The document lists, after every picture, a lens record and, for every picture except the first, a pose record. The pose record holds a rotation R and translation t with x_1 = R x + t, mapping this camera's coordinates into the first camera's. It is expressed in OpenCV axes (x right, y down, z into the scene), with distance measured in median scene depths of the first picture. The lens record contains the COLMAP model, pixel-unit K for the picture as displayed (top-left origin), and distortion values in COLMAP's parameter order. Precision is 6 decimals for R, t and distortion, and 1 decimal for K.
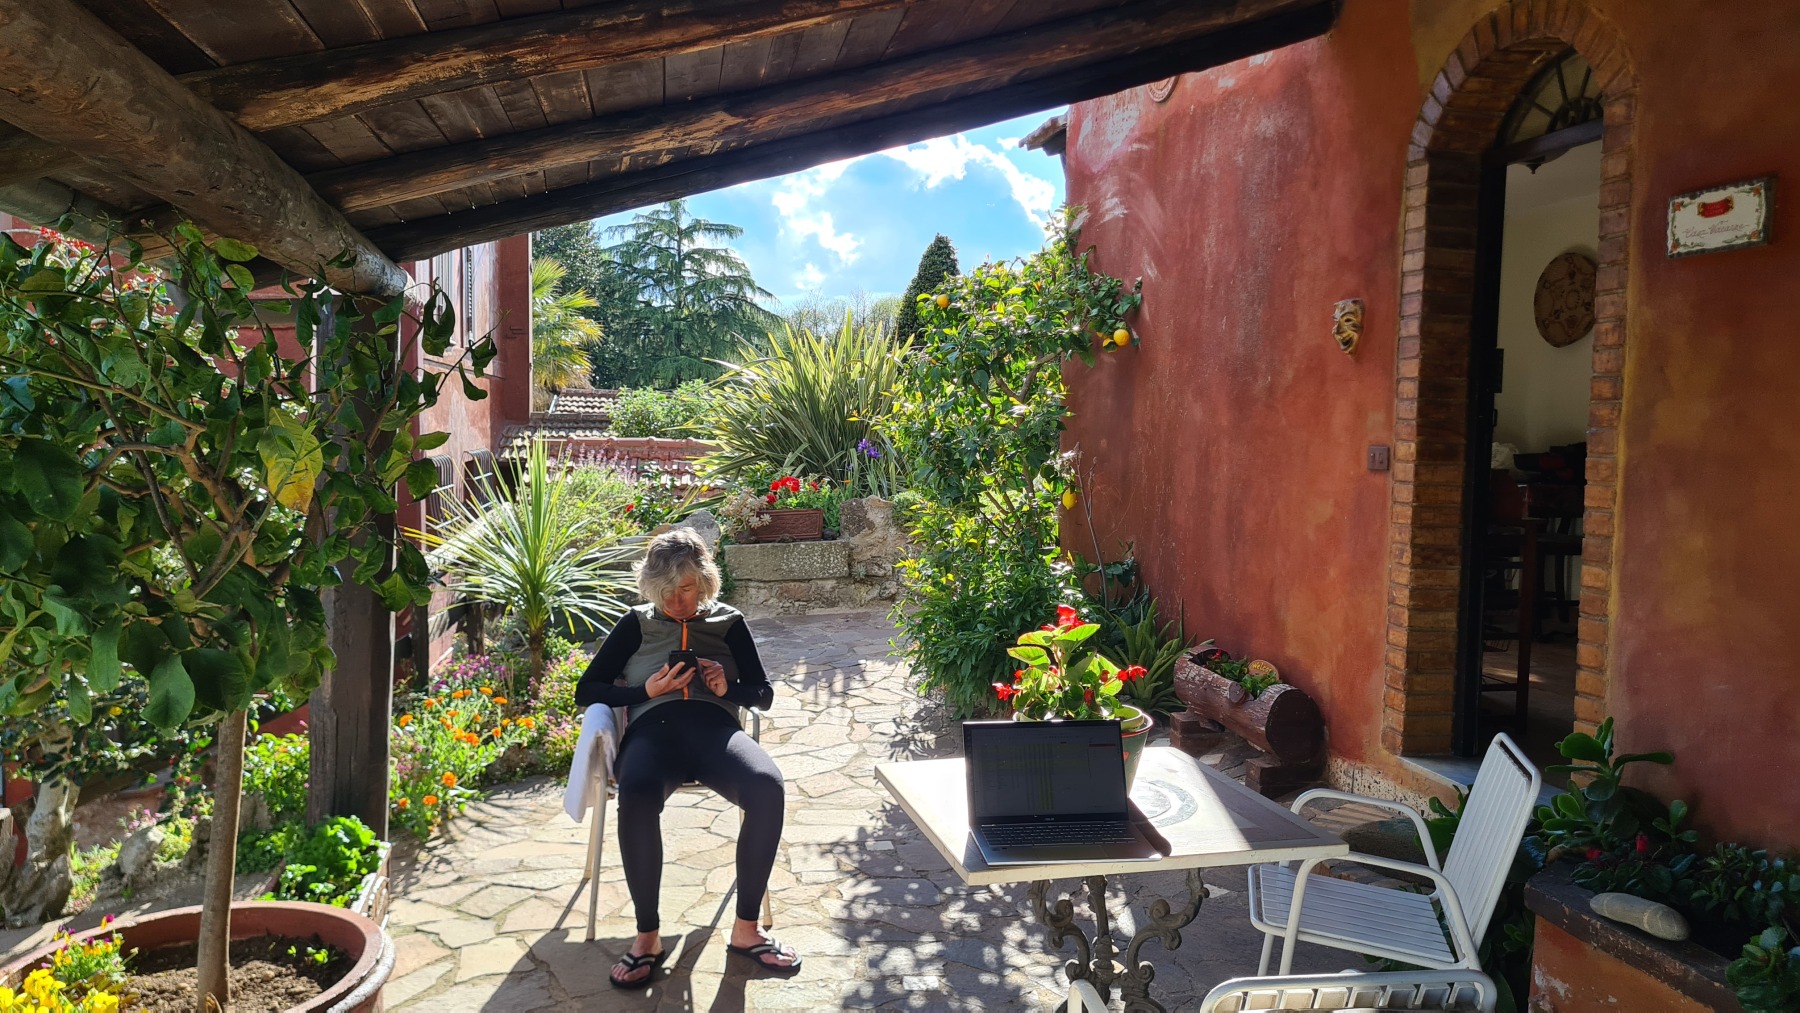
lens RADIAL K [[1322.1, 0, 901.2], [0, 1322.1, 507.6], [0, 0, 1]] dist [0.048187, 0.000523]
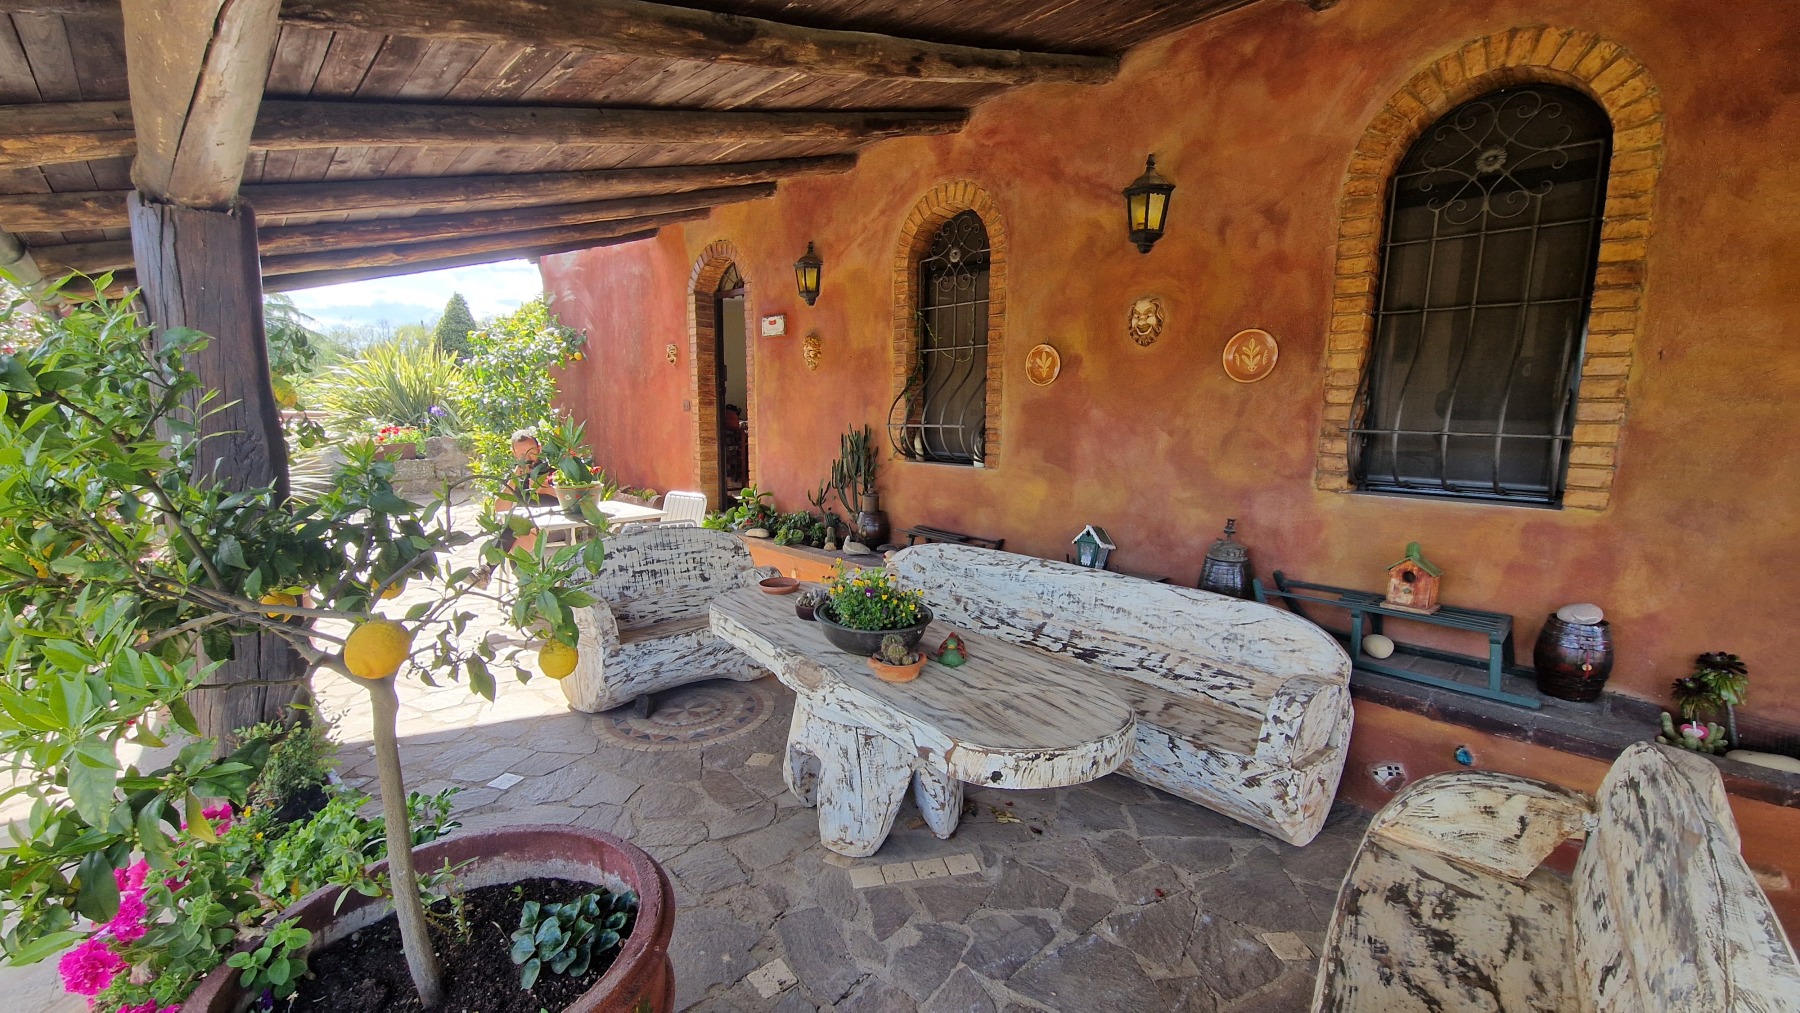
lens RADIAL K [[726.8, 0, 895.0], [0, 726.8, 520.2], [0, 0, 1]] dist [0.001129, -0.000064]
pose [[0.839751, -0.088710, 0.535677, -0.094668], [0.040154, 0.994008, 0.101665, 0.062074], [-0.541486, -0.063863, 0.838281, -0.477870]]
